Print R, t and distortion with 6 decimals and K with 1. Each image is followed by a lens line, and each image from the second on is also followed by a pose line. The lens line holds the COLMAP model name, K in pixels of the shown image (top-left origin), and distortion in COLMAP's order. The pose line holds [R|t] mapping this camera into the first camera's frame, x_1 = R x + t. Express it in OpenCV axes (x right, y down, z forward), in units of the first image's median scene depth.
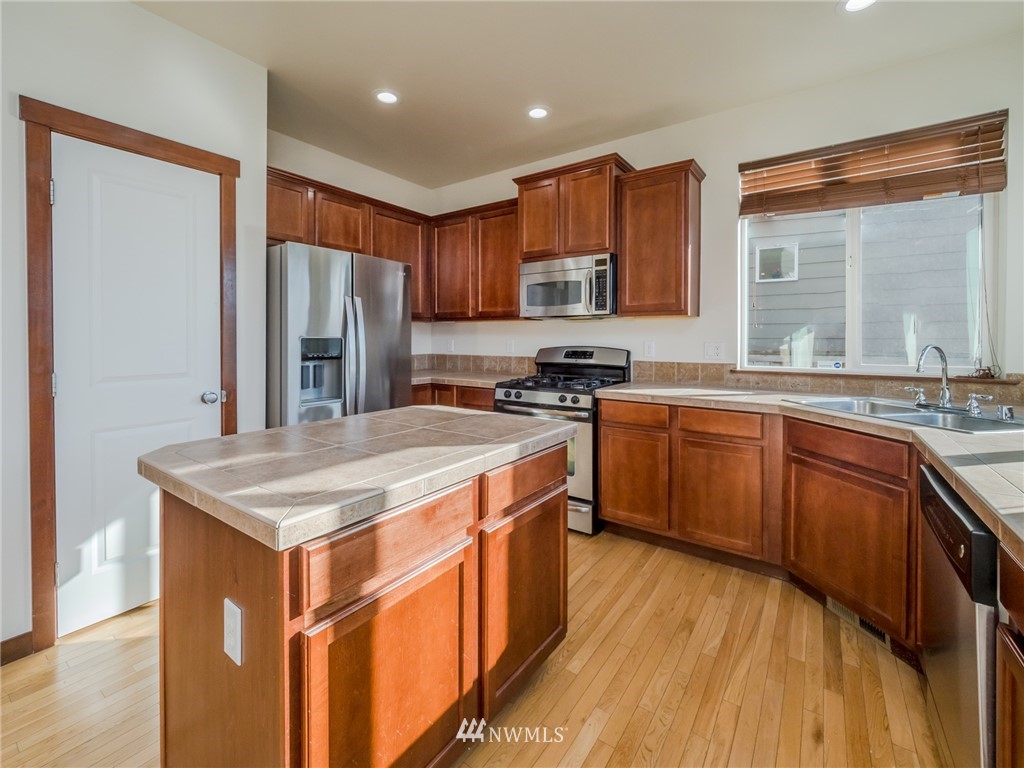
lens RADIAL K [[470.9, 0, 514.1], [0, 470.9, 385.1], [0, 0, 1]] dist [-0.018052, -0.000302]
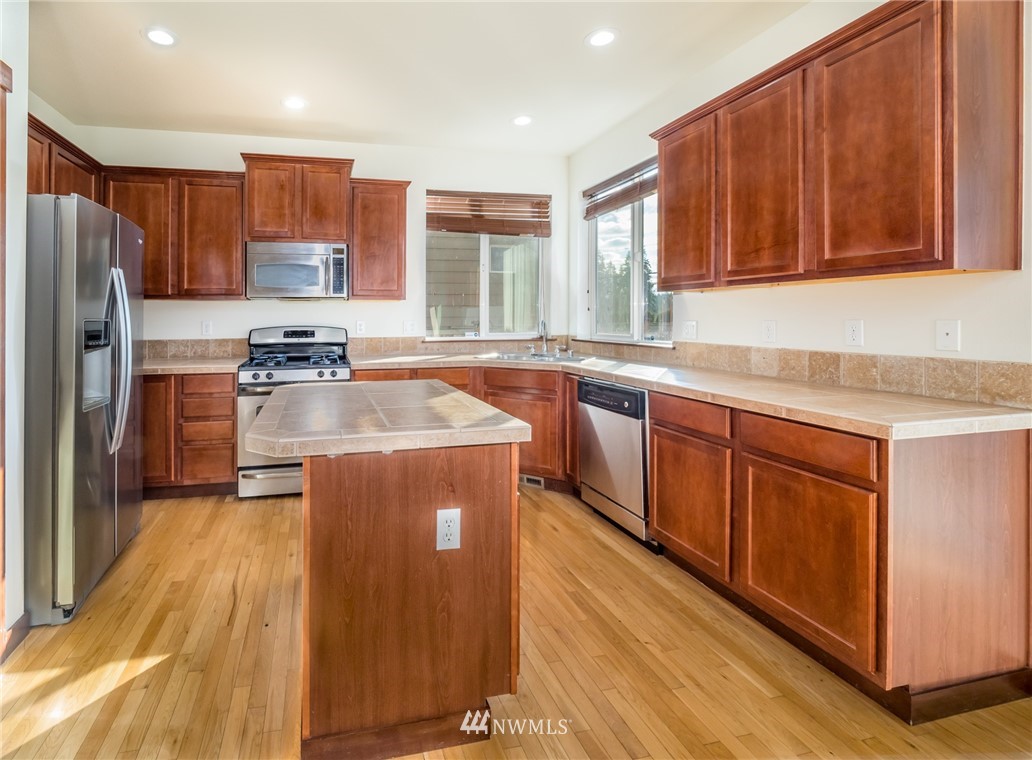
lens RADIAL K [[474.6, 0, 513.3], [0, 474.6, 379.7], [0, 0, 1]] dist [-0.018052, -0.000302]
pose [[0.581385, -0.110116, 0.806142, -0.498887], [0.086333, 0.993555, 0.073453, 0.000506], [-0.809035, 0.026892, 0.587145, -0.004832]]
